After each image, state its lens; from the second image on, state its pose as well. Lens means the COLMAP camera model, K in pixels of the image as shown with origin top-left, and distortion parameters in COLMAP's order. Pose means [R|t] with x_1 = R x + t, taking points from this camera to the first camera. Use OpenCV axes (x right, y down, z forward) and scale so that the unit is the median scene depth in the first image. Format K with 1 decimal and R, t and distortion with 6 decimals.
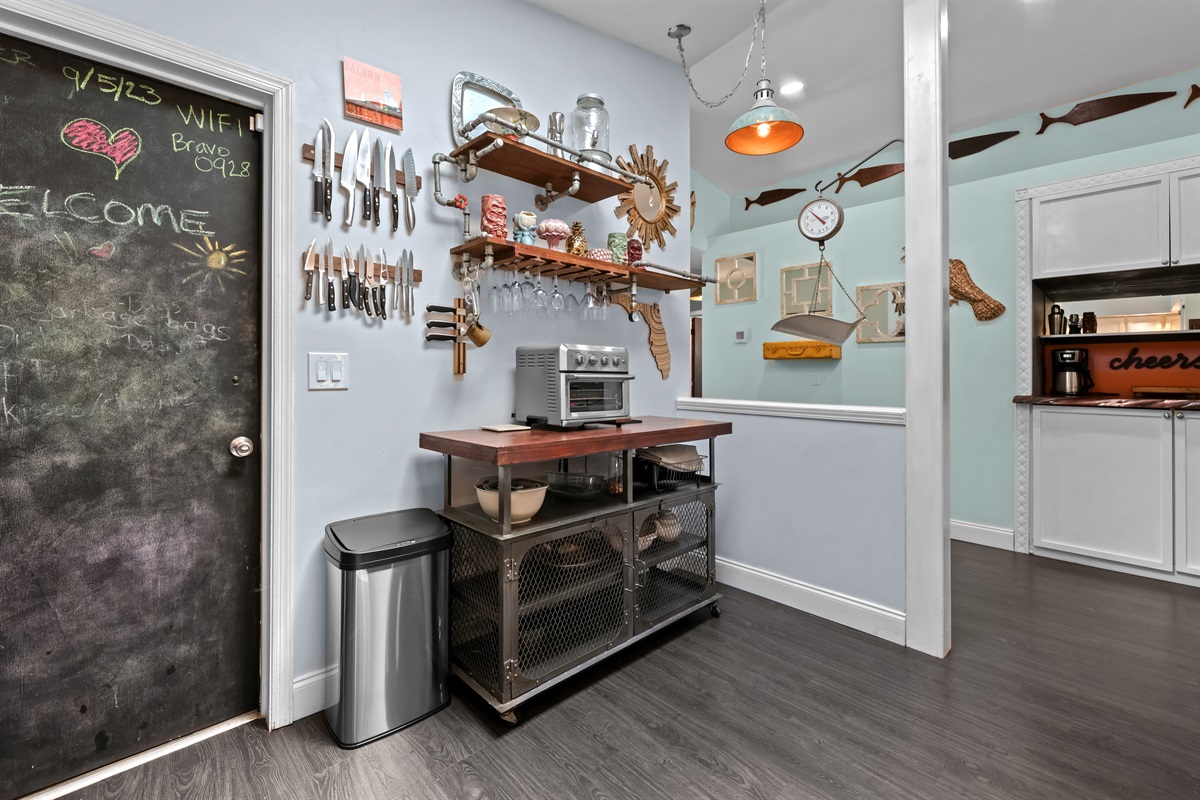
lens RADIAL K [[510.1, 0, 597.3], [0, 510.1, 369.2], [0, 0, 1]] dist [-0.001042, -0.000112]
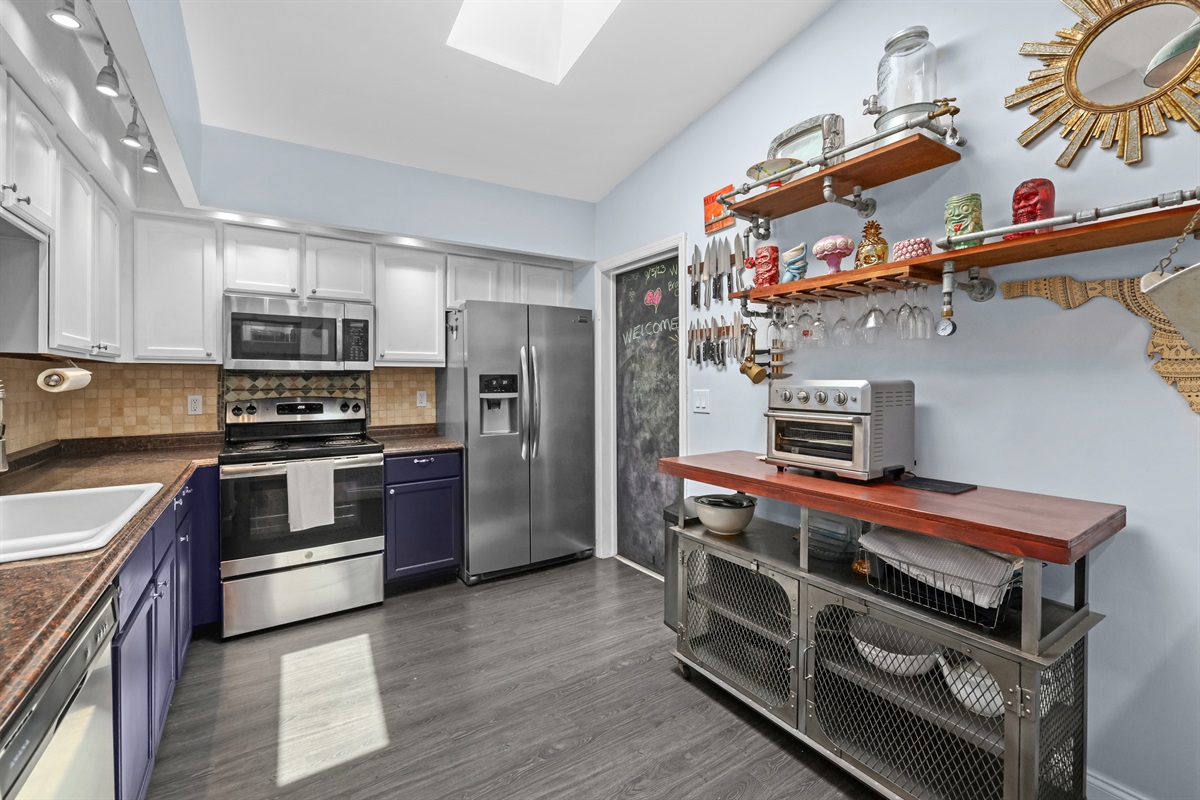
lens RADIAL K [[512.7, 0, 594.1], [0, 512.7, 384.6], [0, 0, 1]] dist [-0.000402, 0.000000]
pose [[-0.185078, 0.000187, -0.982724, 1.097480], [0.009375, 0.999955, -0.001575, -0.047645], [0.982679, -0.009504, -0.185071, 0.957442]]
